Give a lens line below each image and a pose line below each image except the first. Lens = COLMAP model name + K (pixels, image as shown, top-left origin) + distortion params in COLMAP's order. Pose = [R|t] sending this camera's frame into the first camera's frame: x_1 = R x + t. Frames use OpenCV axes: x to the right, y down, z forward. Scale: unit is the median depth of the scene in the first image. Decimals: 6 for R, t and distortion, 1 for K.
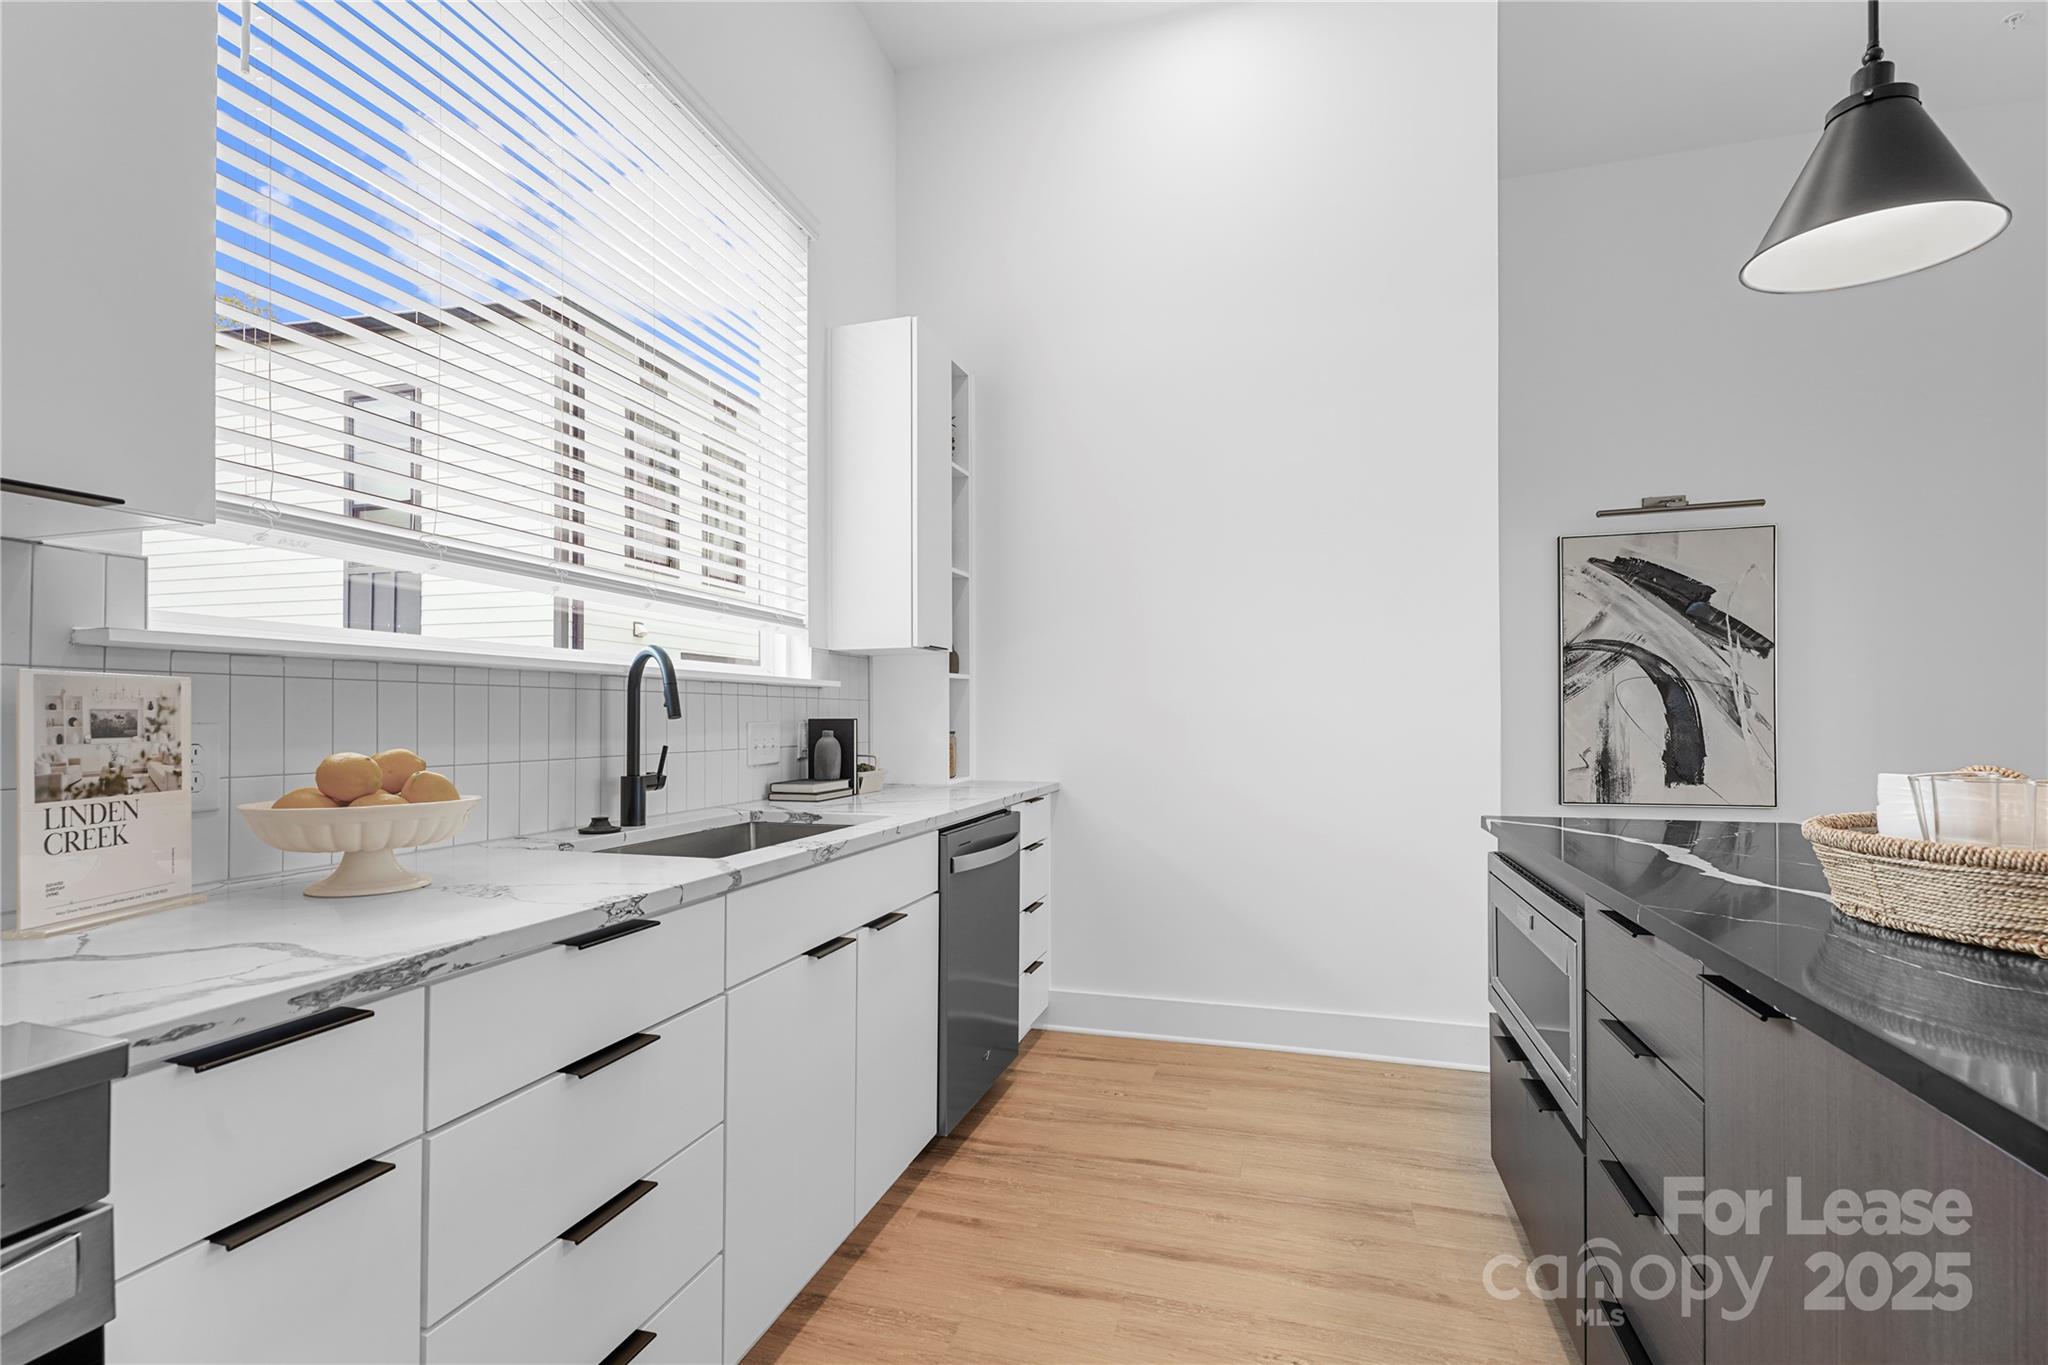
lens RADIAL K [[940.8, 0, 1018.4], [0, 940.8, 713.0], [0, 0, 1]] dist [0.001213, -0.000212]
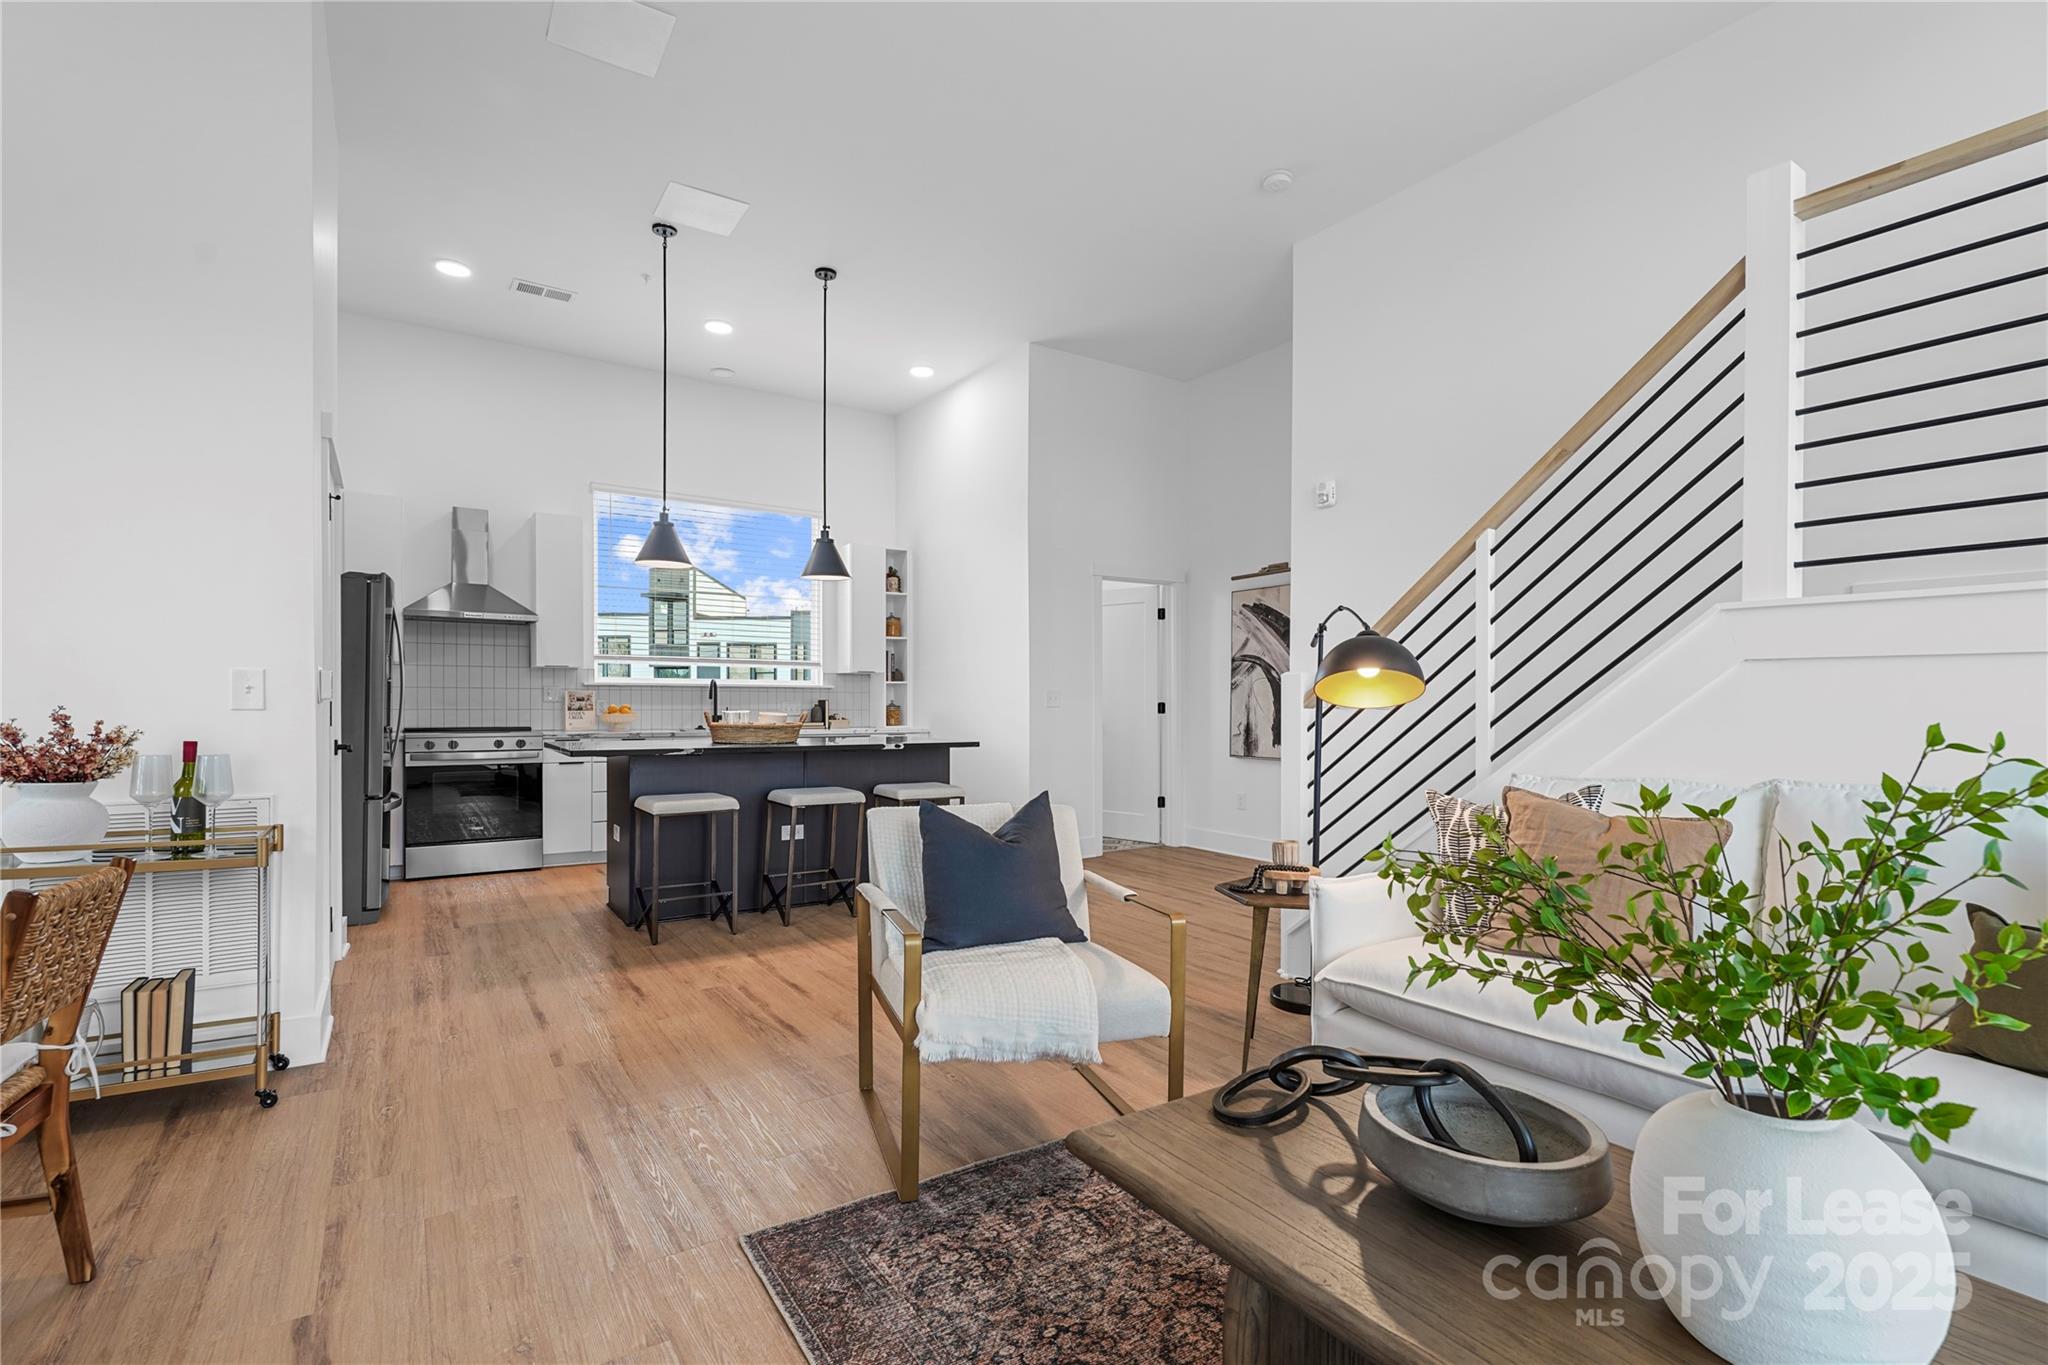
lens RADIAL K [[940.8, 0, 1009.2], [0, 940.8, 712.6], [0, 0, 1]] dist [0.001213, -0.000212]
pose [[0.764645, 0.014448, -0.644290, 1.387716], [-0.005060, 0.999852, 0.016416, -0.003542], [0.644432, -0.009292, 0.764605, -0.508379]]
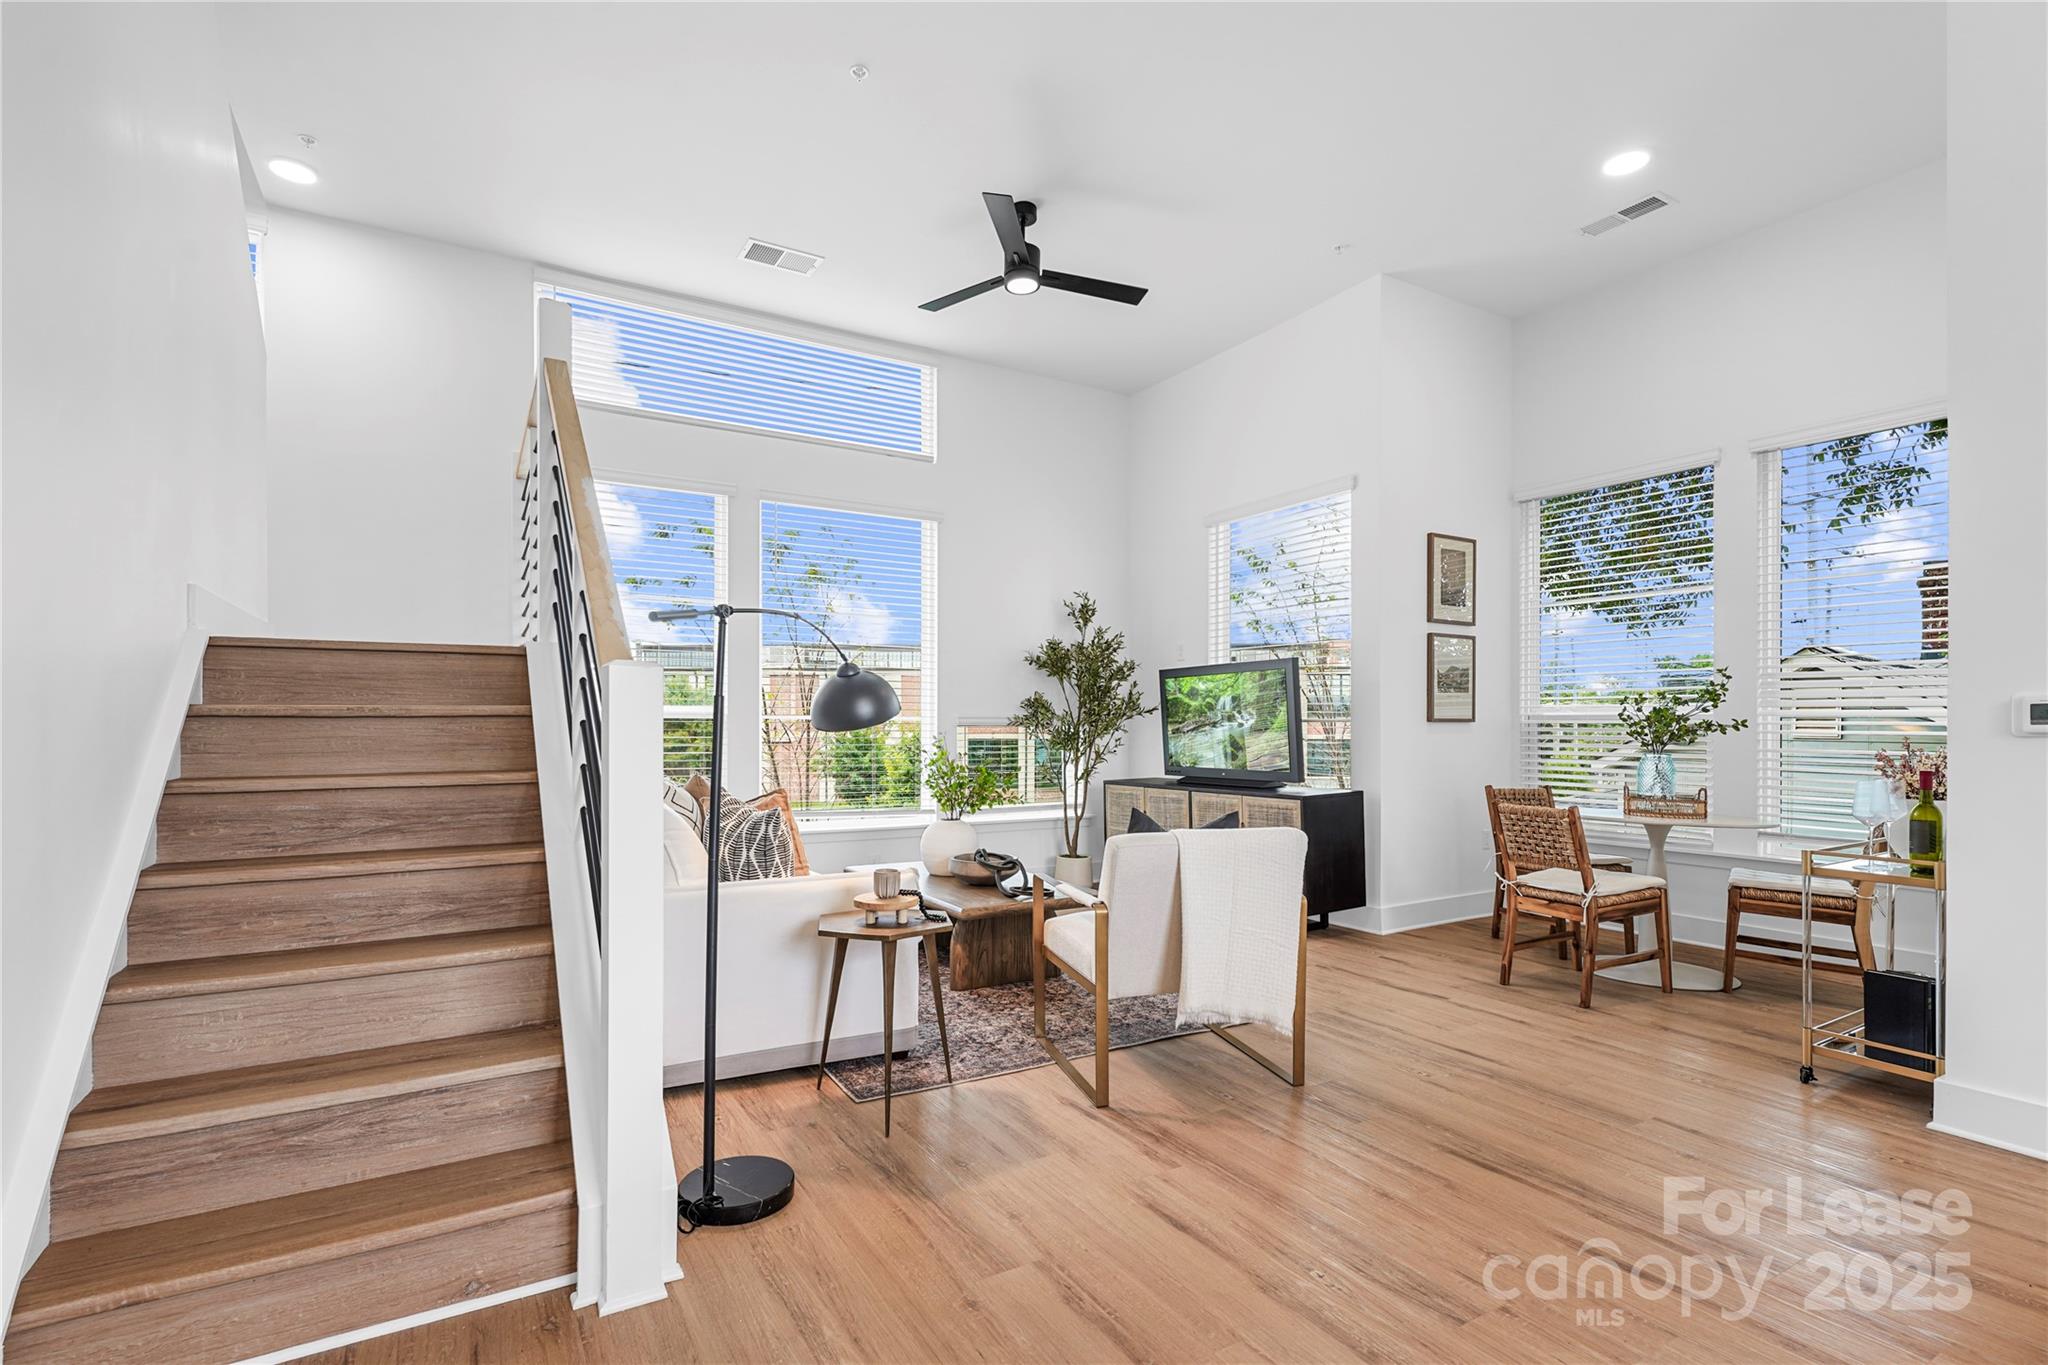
lens RADIAL K [[940.8, 0, 1021.5], [0, 940.8, 729.8], [0, 0, 1]] dist [0.001213, -0.000212]
pose [[-0.735847, 0.000355, 0.677147, 0.544787], [-0.002401, 0.999992, -0.003133, 0.003212], [-0.677143, -0.003932, -0.735841, 0.619365]]
